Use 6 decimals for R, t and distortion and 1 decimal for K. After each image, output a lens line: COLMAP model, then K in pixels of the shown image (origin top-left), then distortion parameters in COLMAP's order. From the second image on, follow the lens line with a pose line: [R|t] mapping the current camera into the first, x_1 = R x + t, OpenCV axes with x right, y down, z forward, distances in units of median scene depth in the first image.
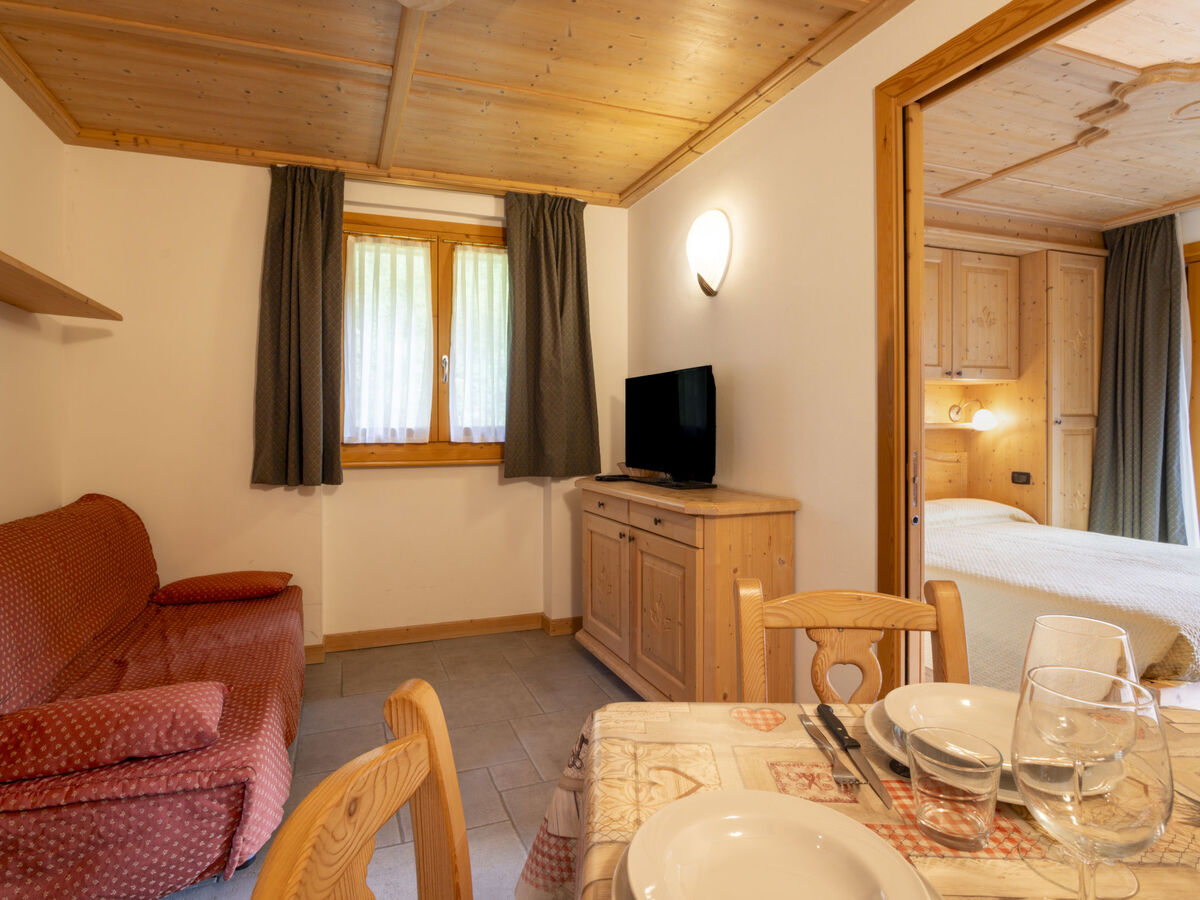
lens RADIAL K [[621.1, 0, 620.8], [0, 621.1, 427.3], [0, 0, 1]] dist [-0.006139, -0.000389]
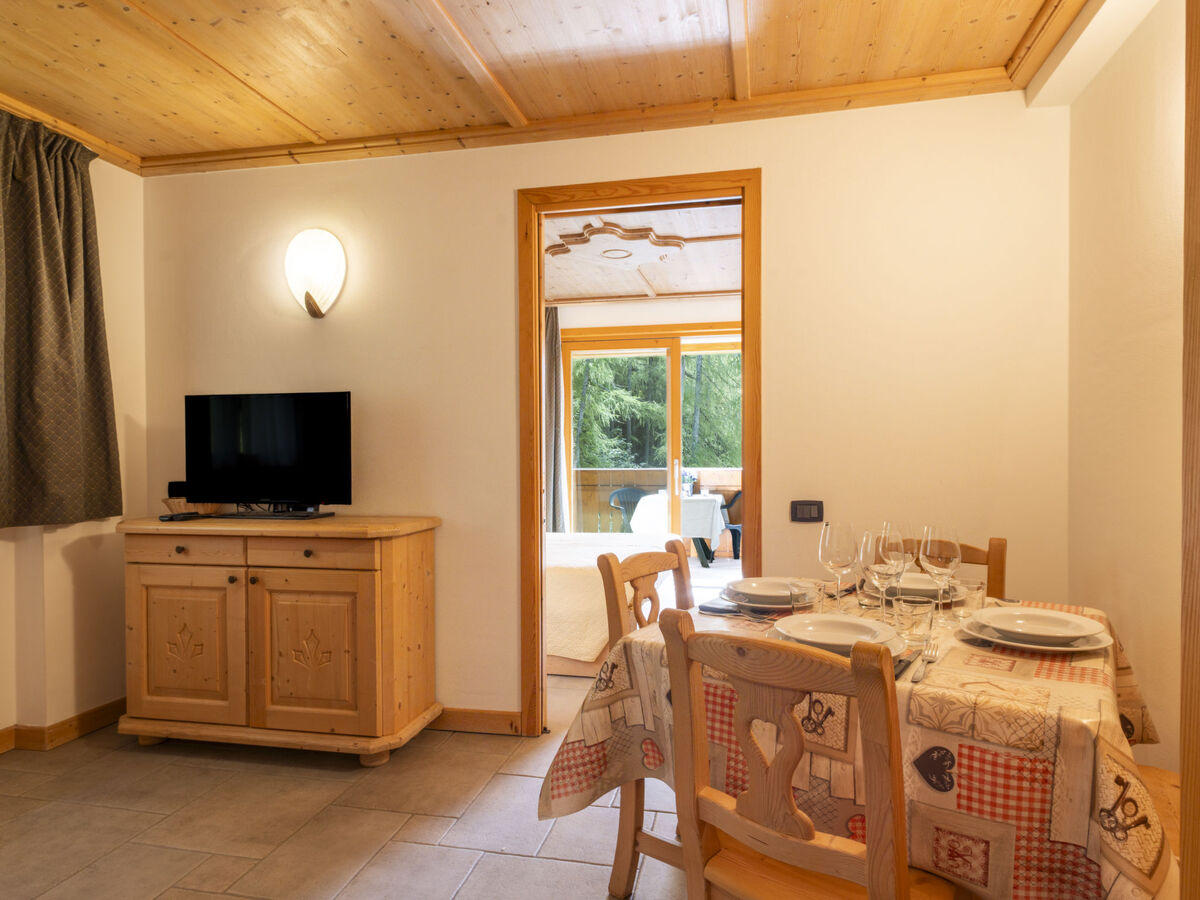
lens RADIAL K [[672.1, 0, 600.3], [0, 672.1, 461.1], [0, 0, 1]] dist [0.003879, 0.000802]
pose [[0.557063, -0.010112, 0.830408, -0.489746], [0.007036, 0.999947, 0.007456, 0.006149], [-0.830440, 0.001689, 0.557105, 0.056595]]
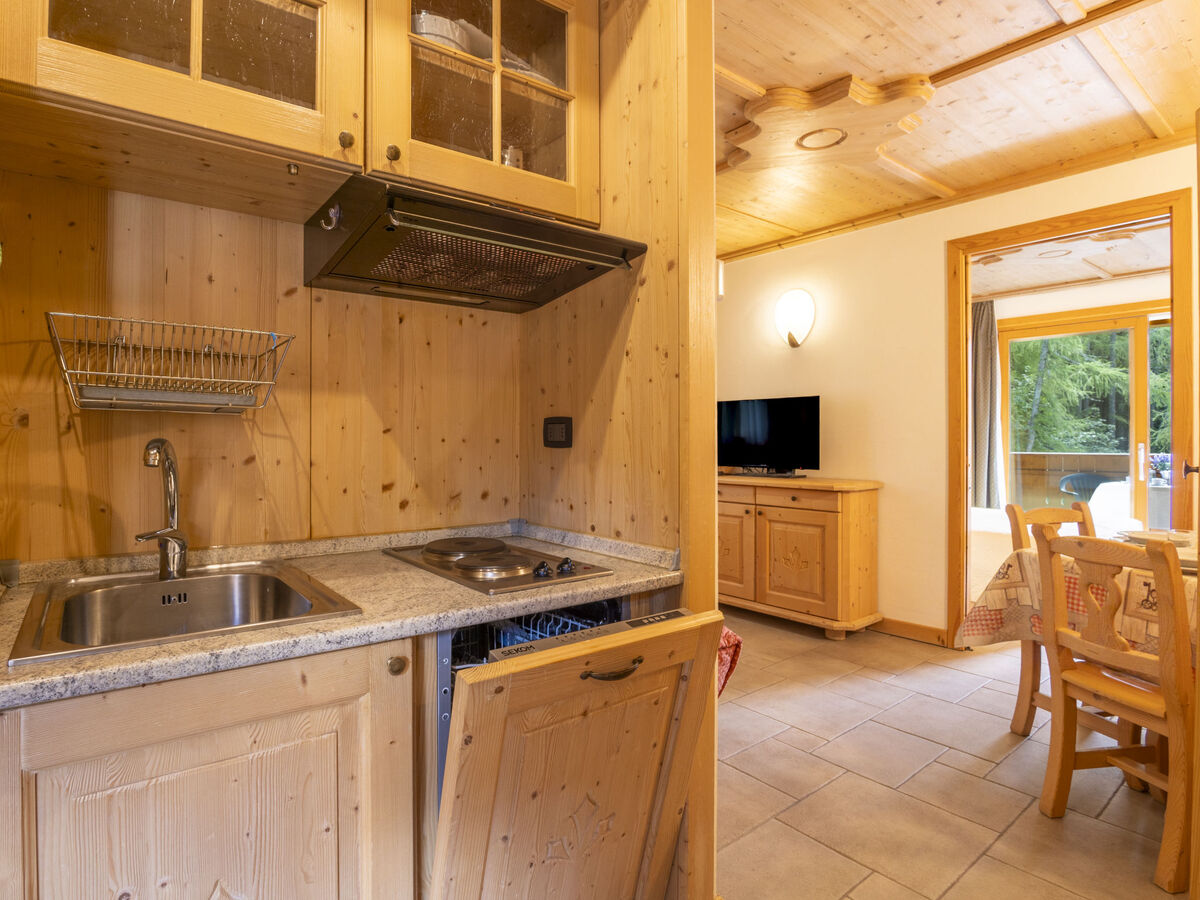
lens RADIAL K [[642.1, 0, 538.2], [0, 642.1, 442.1], [0, 0, 1]] dist [-0.022976, -0.000480]
pose [[0.961440, -0.001700, 0.275008, -0.876268], [0.001467, 0.999998, 0.001052, 0.010153], [-0.275009, -0.000608, 0.961441, -0.294616]]
